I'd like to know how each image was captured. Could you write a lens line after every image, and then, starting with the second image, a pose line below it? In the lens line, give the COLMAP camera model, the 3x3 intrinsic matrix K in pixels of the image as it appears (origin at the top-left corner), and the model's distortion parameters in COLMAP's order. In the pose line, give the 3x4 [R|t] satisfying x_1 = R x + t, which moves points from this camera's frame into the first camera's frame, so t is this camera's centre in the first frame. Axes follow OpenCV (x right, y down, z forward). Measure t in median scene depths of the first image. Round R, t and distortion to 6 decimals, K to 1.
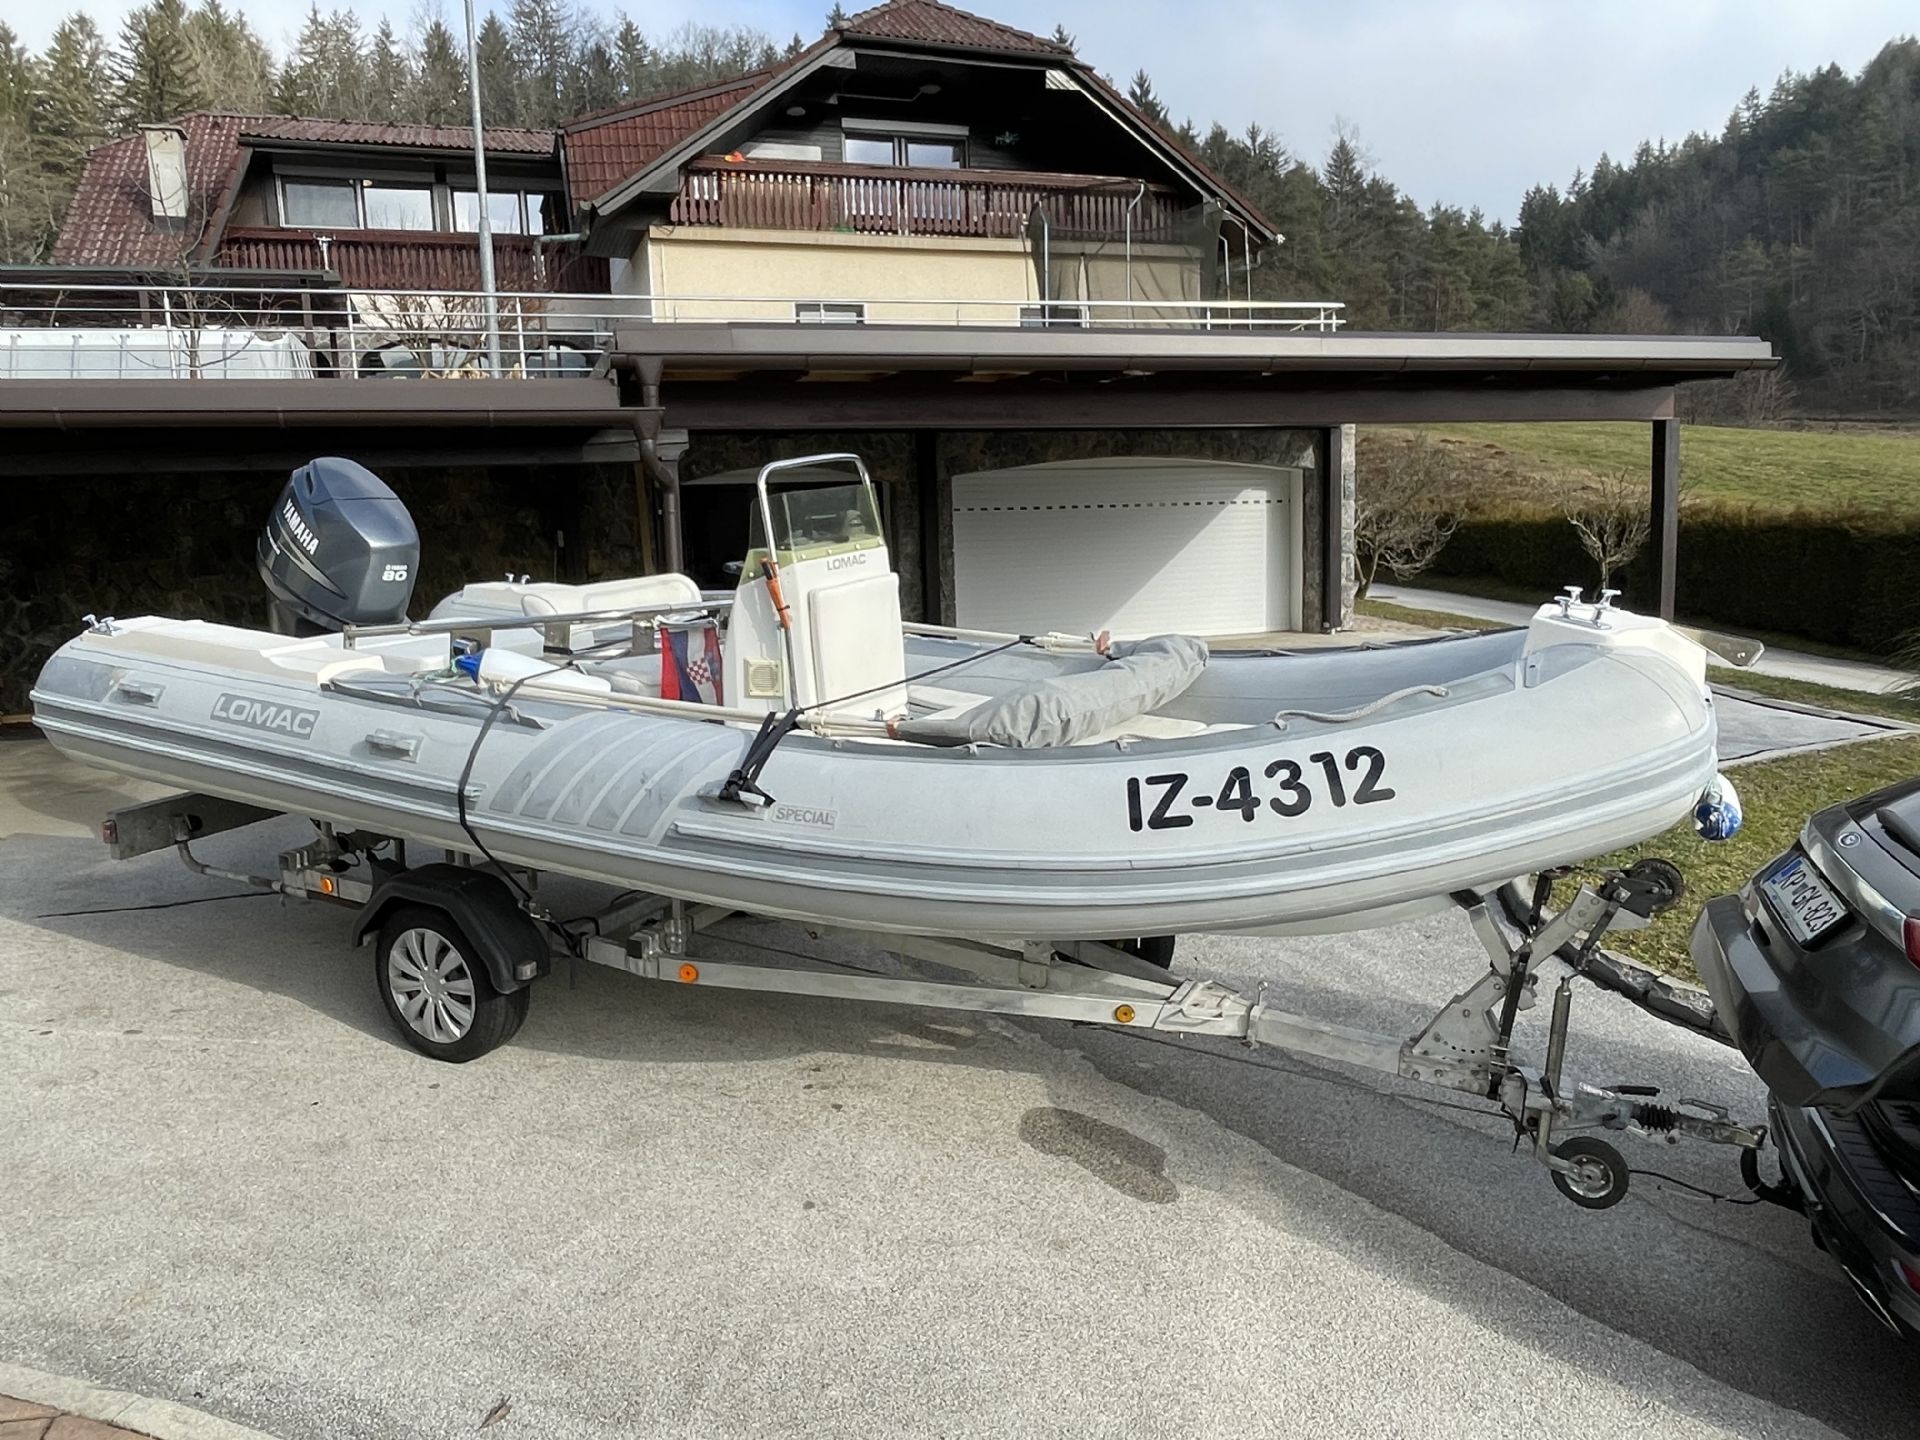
lens RADIAL K [[1351.4, 0, 960.0], [0, 1351.4, 720.0], [0, 0, 1]] dist [0.002949, -0.005528]
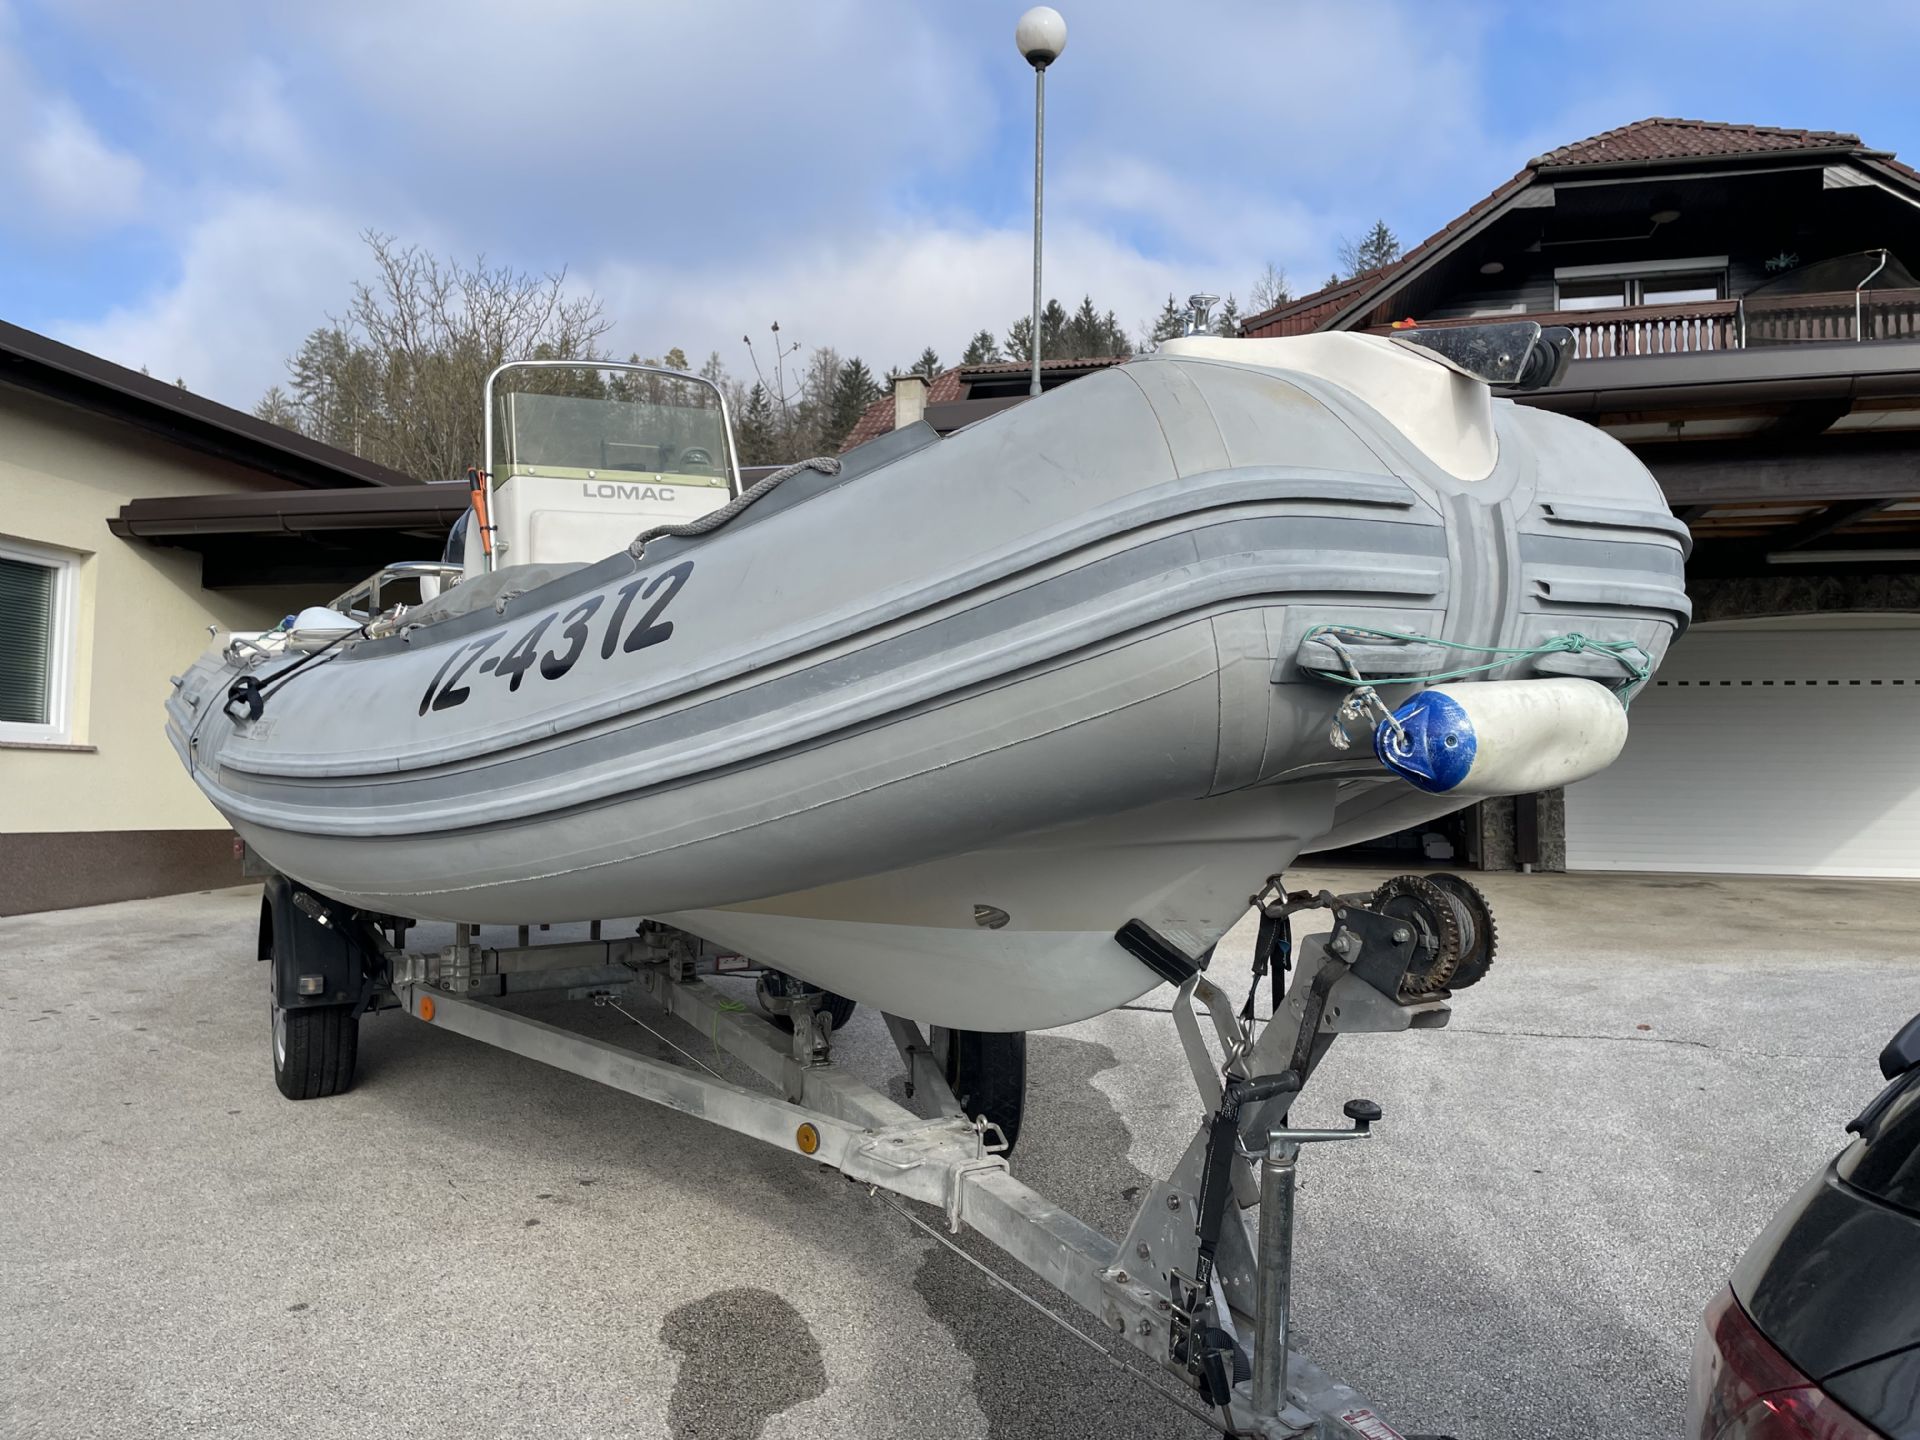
lens RADIAL K [[1451.4, 0, 960.0], [0, 1451.4, 720.0], [0, 0, 1]] dist [0.075875, -0.102264]
pose [[0.839126, 0.009970, -0.543846, 0.110968], [-0.113042, 0.981199, -0.156430, 0.025286], [0.532061, 0.192741, 0.824477, 0.089572]]
